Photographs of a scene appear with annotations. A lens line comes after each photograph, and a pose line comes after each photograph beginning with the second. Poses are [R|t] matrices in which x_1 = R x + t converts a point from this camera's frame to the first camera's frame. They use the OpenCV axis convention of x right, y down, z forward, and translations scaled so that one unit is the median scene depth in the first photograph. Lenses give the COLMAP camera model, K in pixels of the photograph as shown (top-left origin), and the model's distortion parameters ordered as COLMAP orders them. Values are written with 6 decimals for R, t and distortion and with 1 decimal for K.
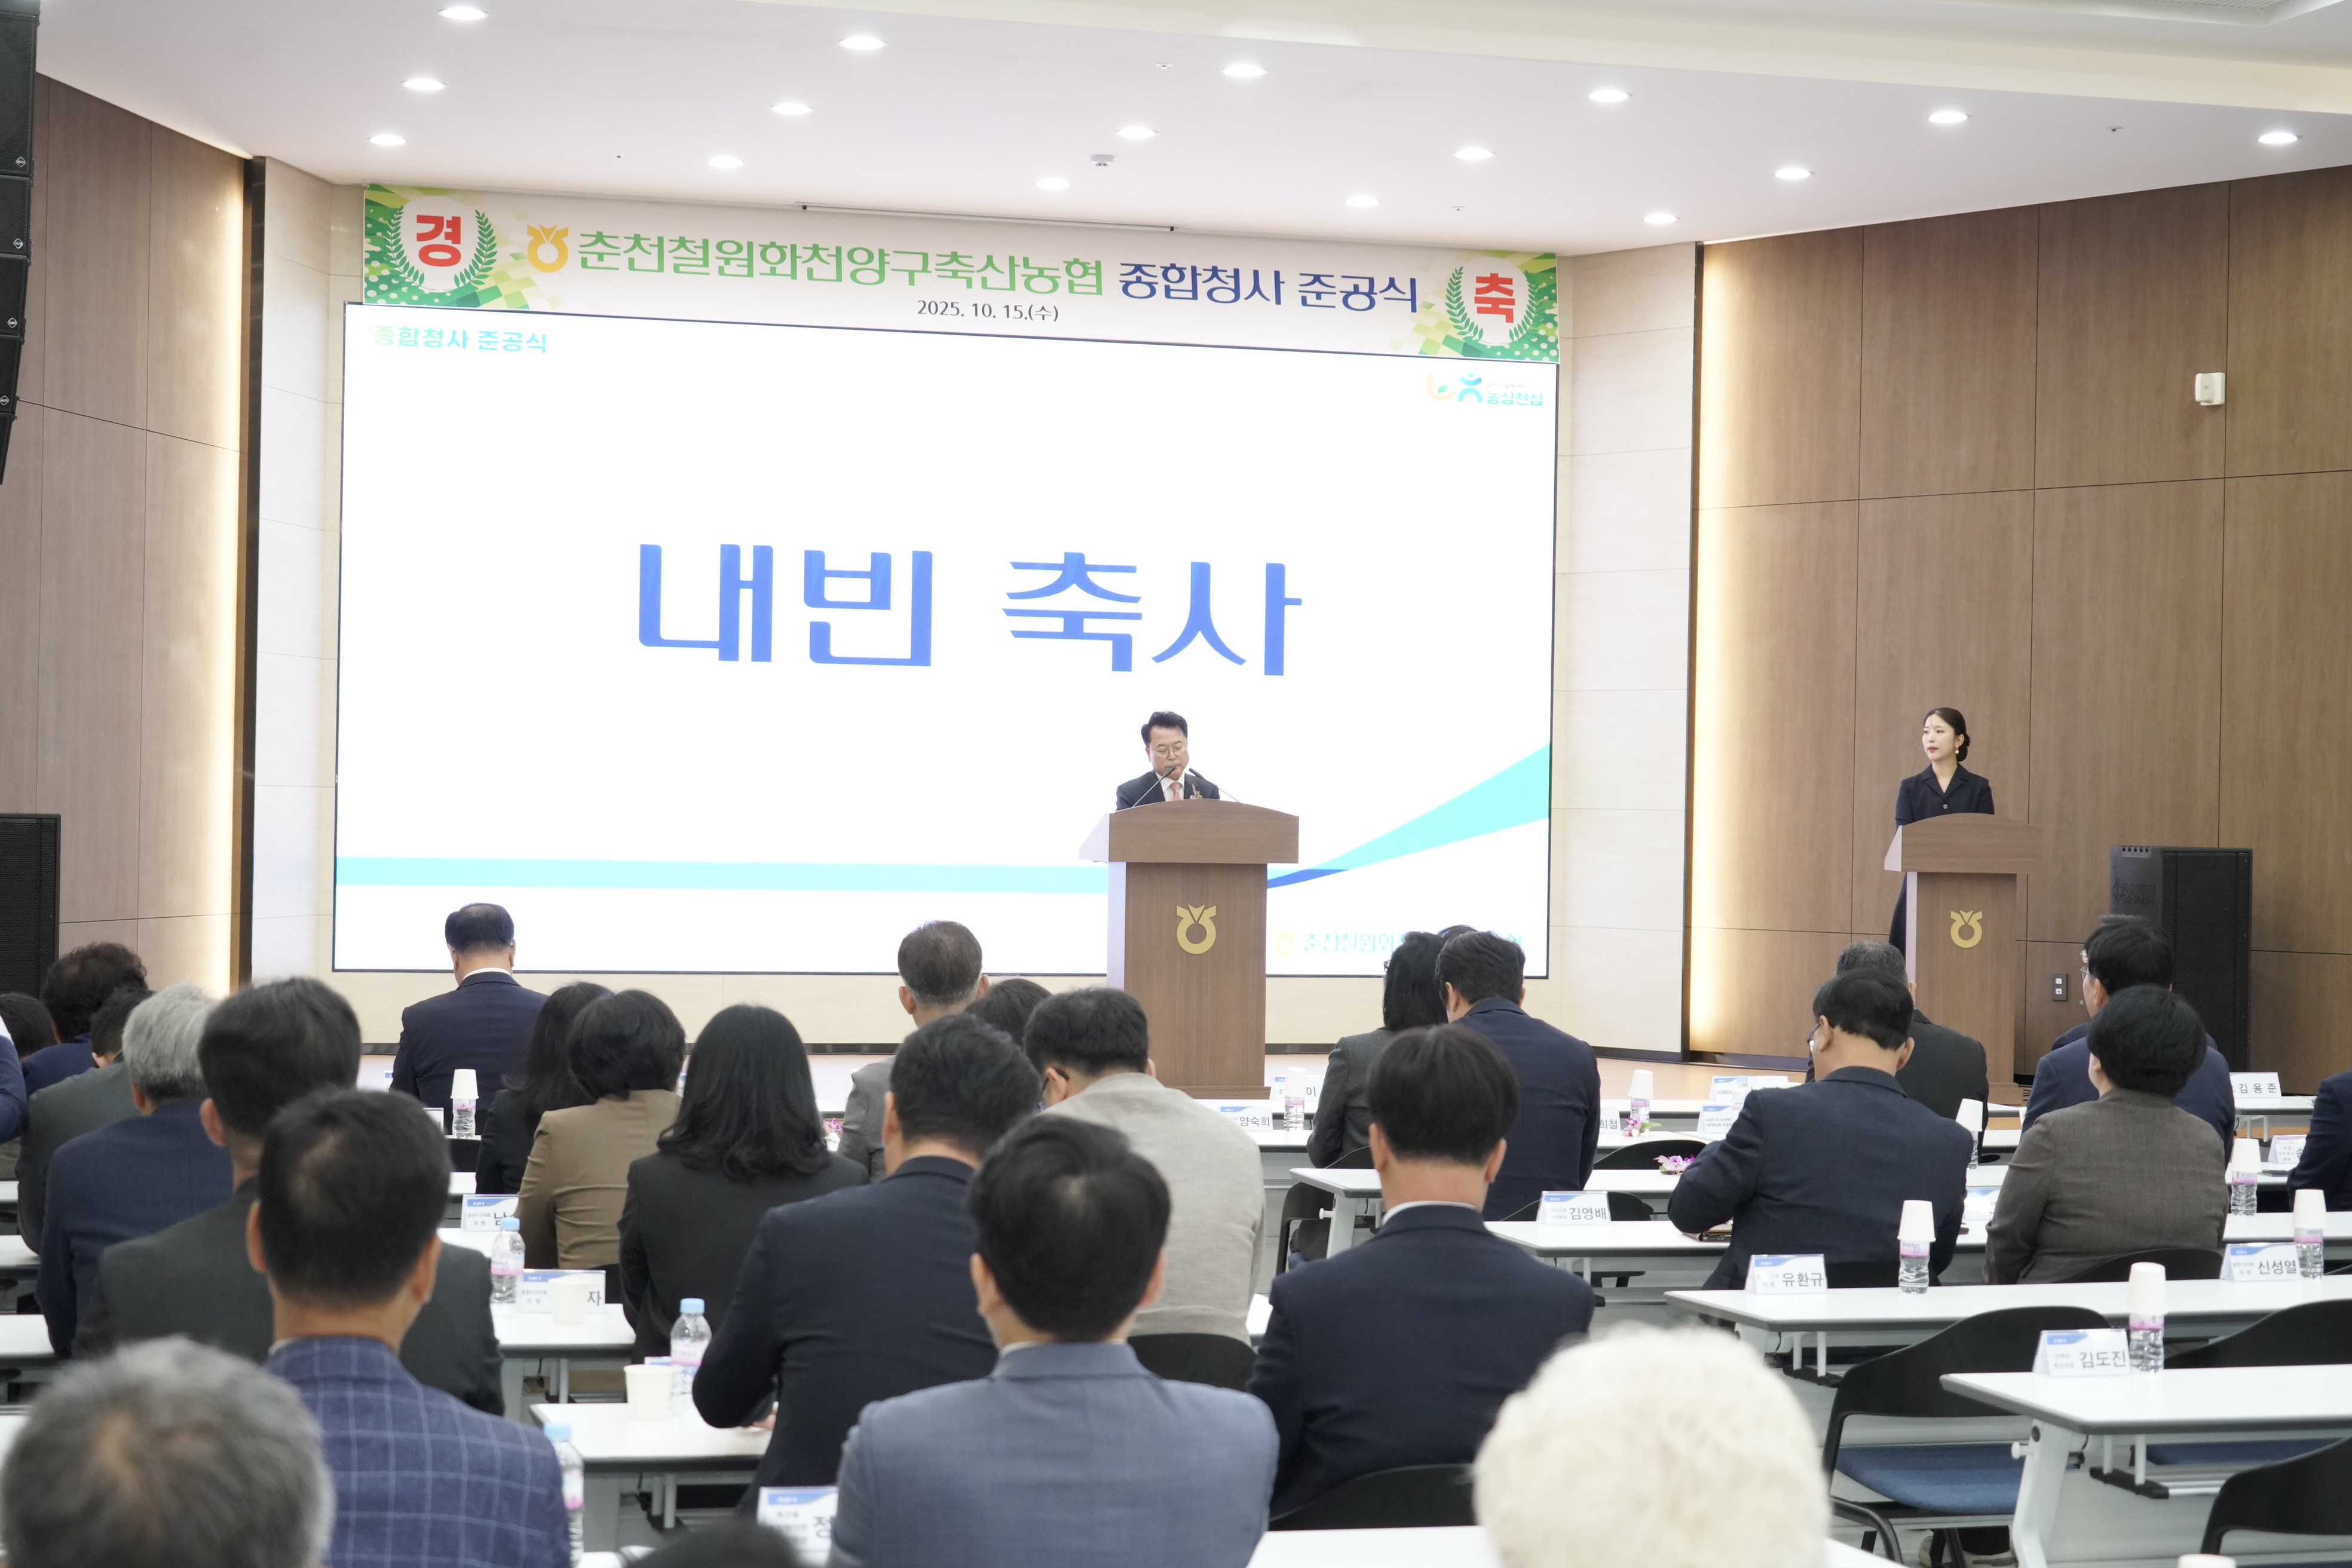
lens RADIAL K [[4041.8, 0, 1169.2], [0, 4041.8, 786.3], [0, 0, 1]] dist [0.088532, 0.000000]
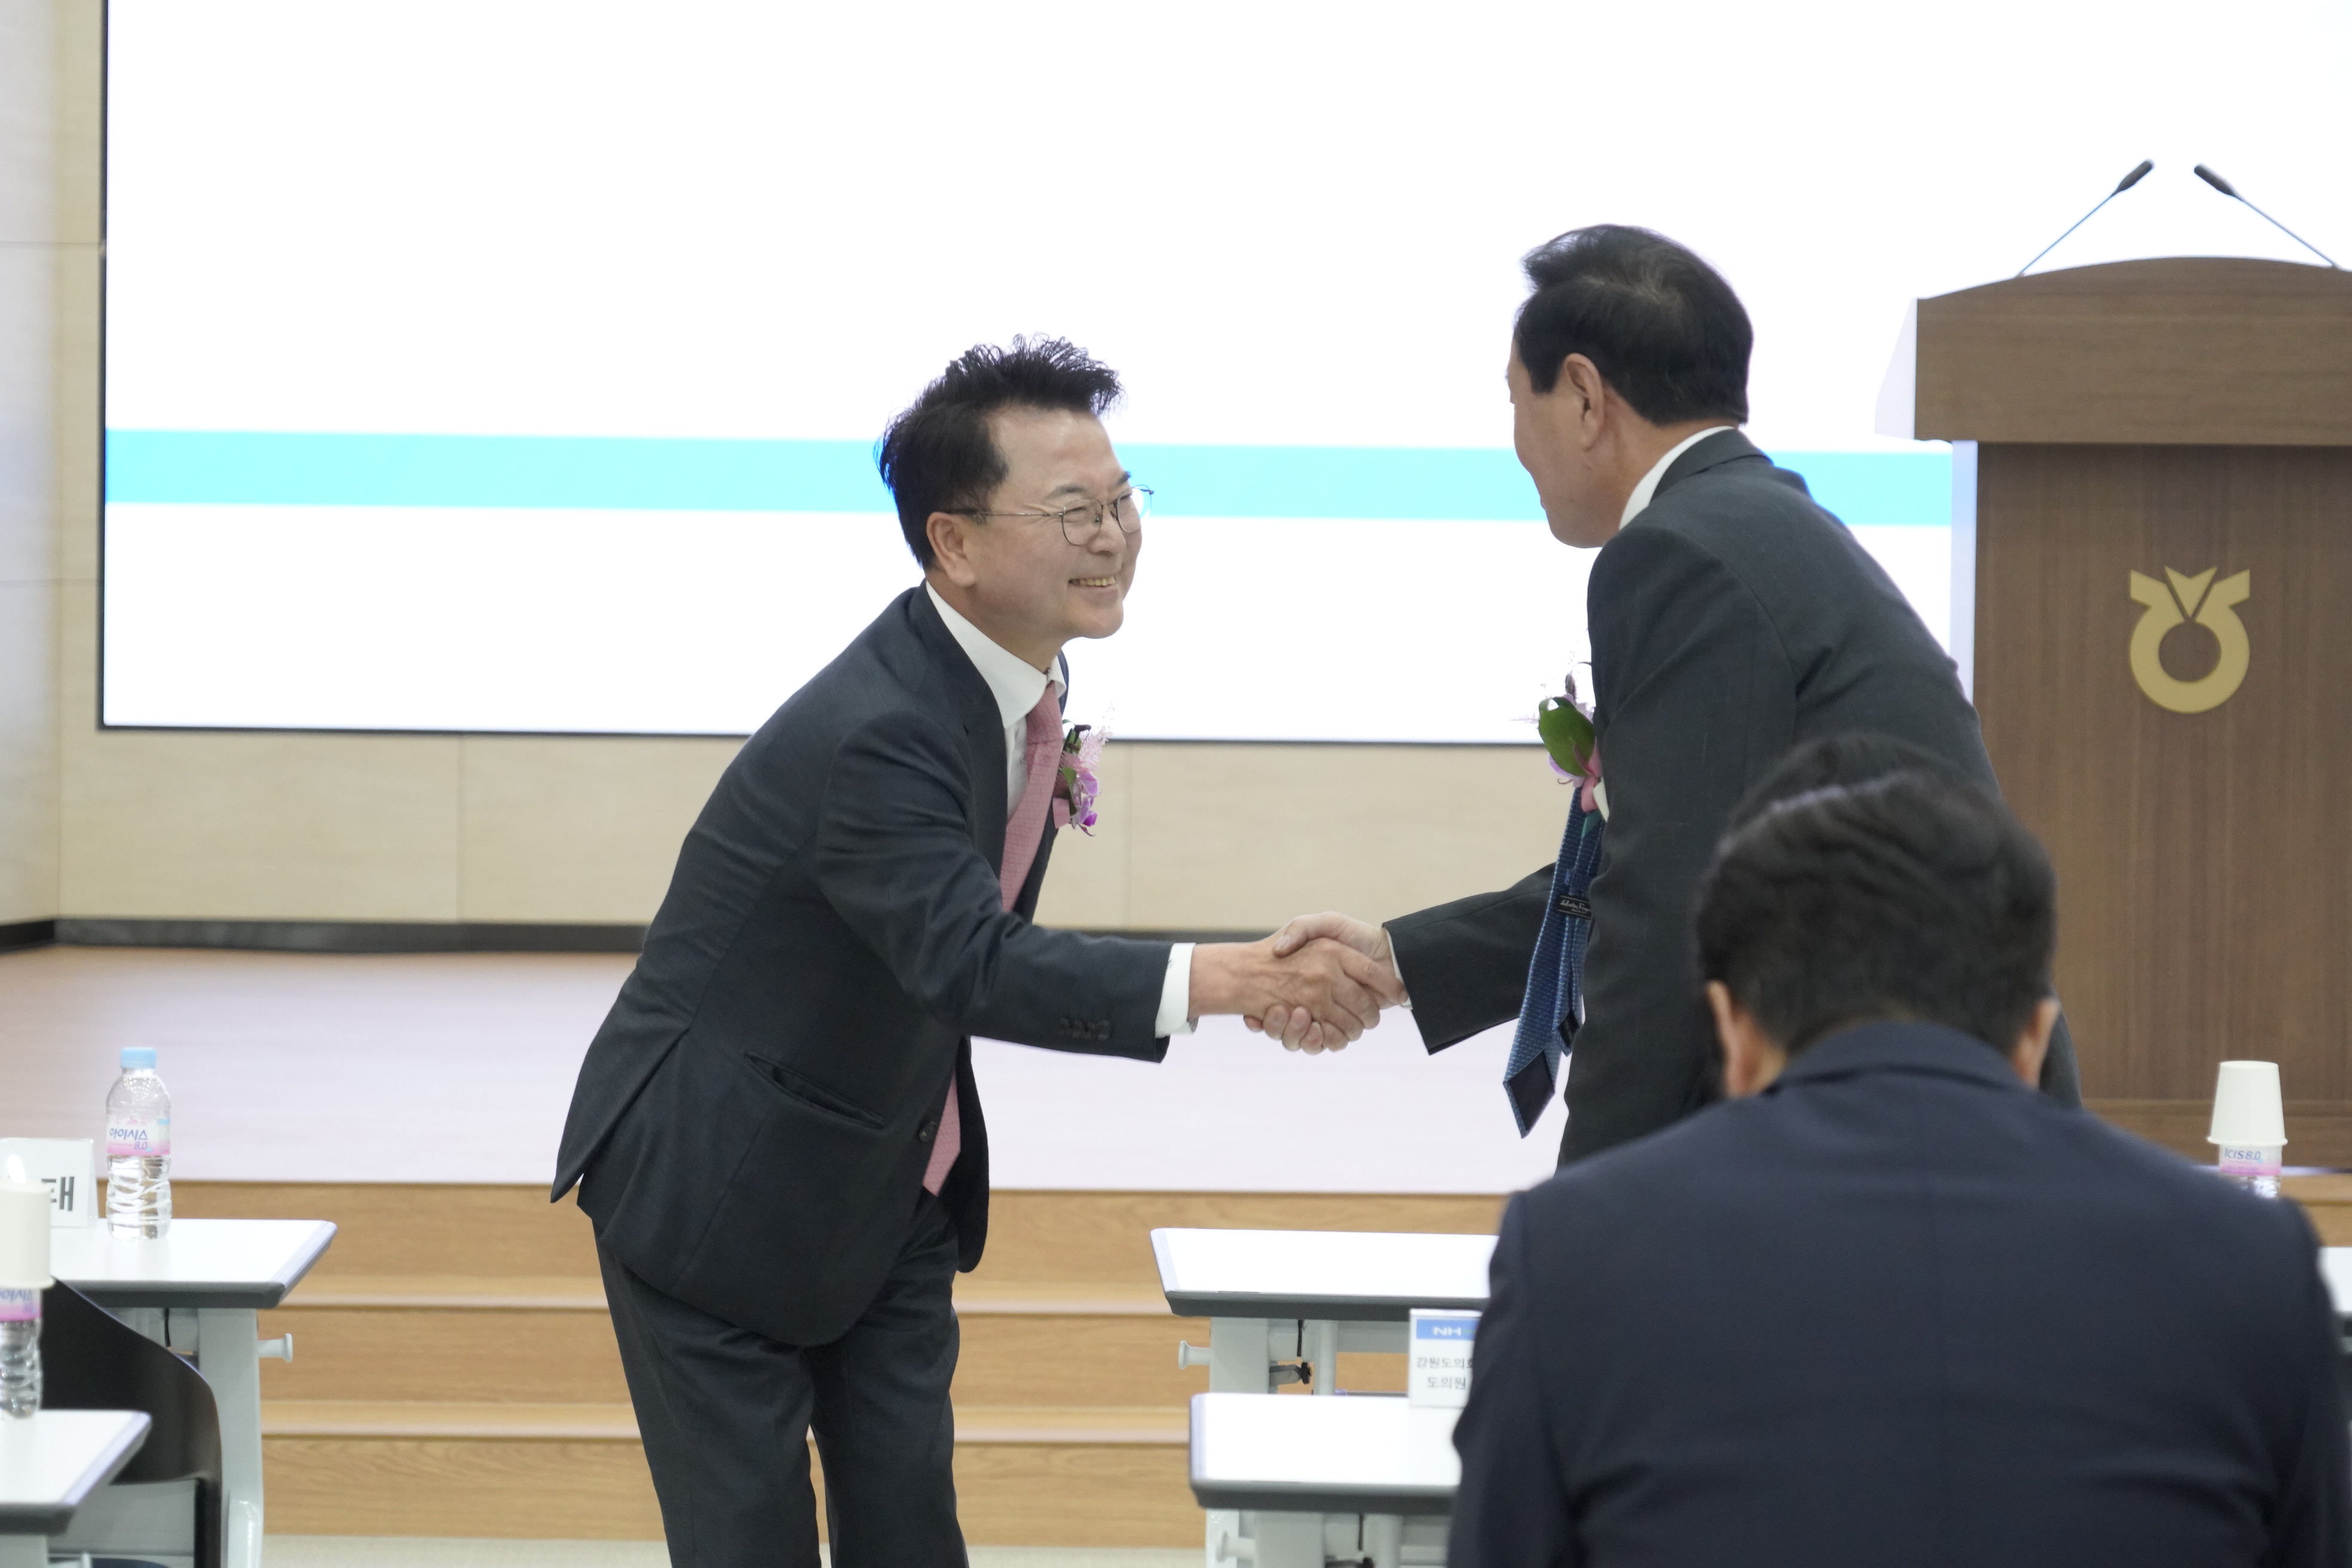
lens RADIAL K [[8684.9, 0, 1176.0], [0, 8684.9, 784.5], [0, 0, 1]] dist [-0.224884, 0.000000]
pose [[0.974085, 0.005778, -0.226110, 0.073374], [0.007817, 0.998216, 0.059186, 0.003193], [0.226049, -0.059420, 0.972302, 0.227240]]
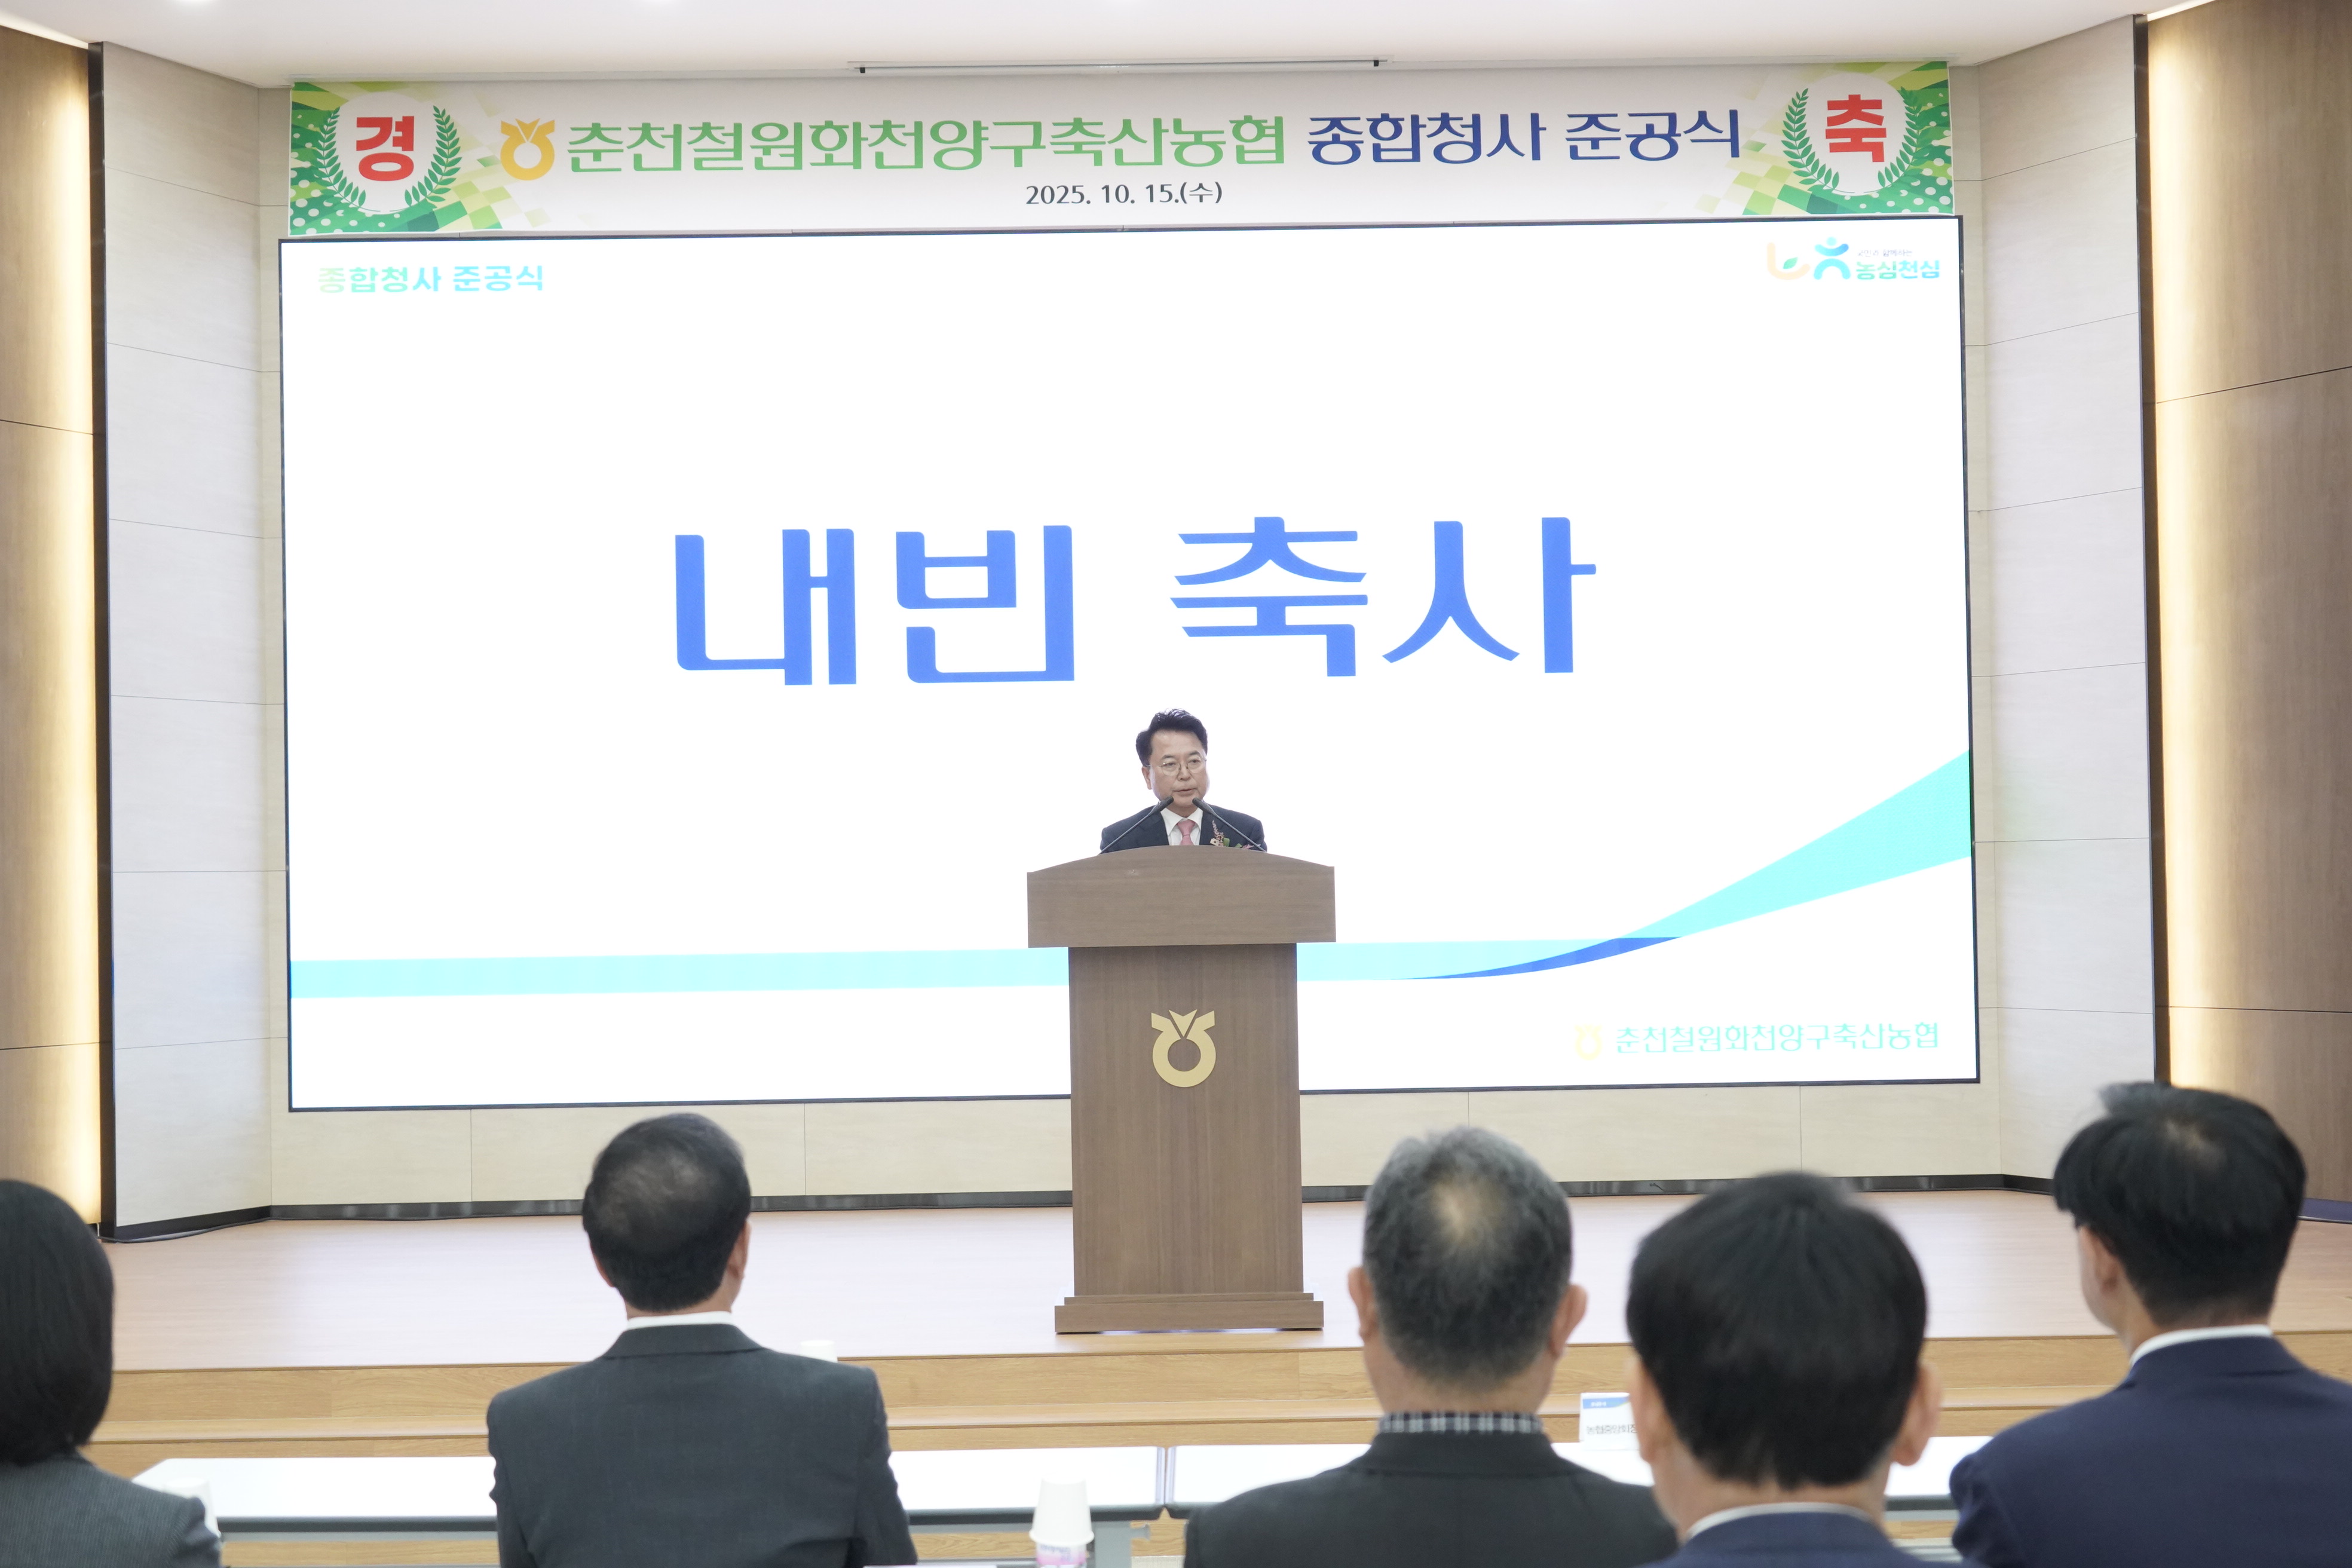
lens RADIAL K [[3583.2, 0, 1183.1], [0, 3583.2, 770.3], [0, 0, 1]] dist [0.089222, 0.000000]
pose [[0.966778, -0.040980, -0.252312, 0.126373], [0.034976, 0.998989, -0.028237, 0.006129], [0.253214, 0.018474, 0.967234, 0.373143]]
